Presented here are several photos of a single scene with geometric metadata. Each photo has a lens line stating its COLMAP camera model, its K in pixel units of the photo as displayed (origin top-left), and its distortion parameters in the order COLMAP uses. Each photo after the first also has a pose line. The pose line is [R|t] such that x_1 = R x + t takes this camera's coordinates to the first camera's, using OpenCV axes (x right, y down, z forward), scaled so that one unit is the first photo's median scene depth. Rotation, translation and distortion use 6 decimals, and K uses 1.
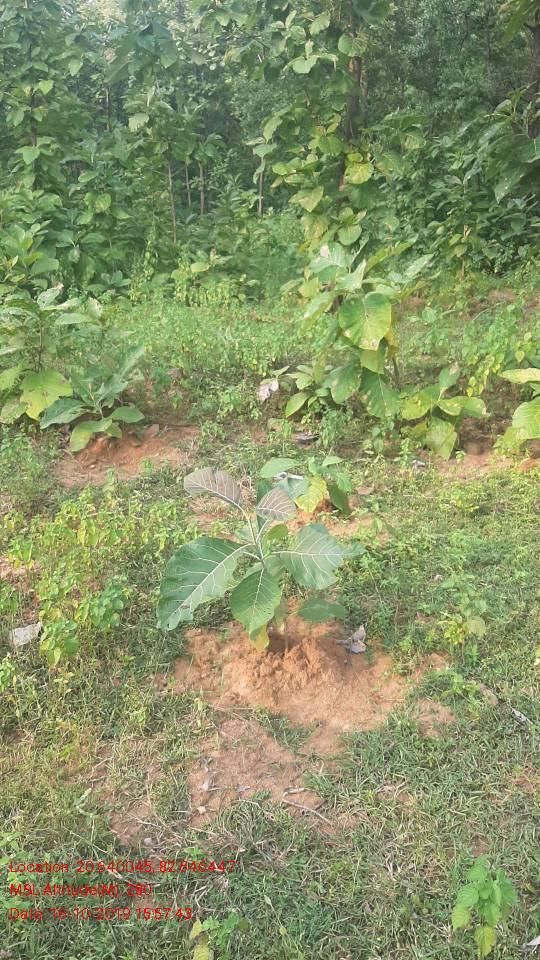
lens RADIAL K [[803.0, 0, 269.0], [0, 803.0, 480.5], [0, 0, 1]] dist [-0.018505, -0.008724]
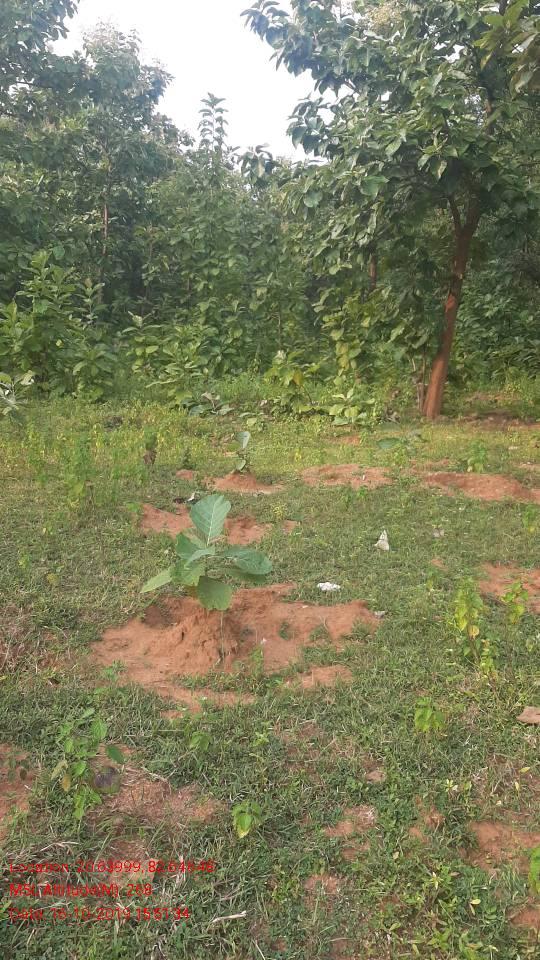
lens RADIAL K [[803.0, 0, 270.5], [0, 803.0, 479.7], [0, 0, 1]] dist [-0.018505, -0.008724]
pose [[0.974306, 0.066127, -0.215304, 0.289683], [-0.097556, 0.985506, -0.138783, 0.240272], [0.203006, 0.156222, 0.966635, -0.732661]]
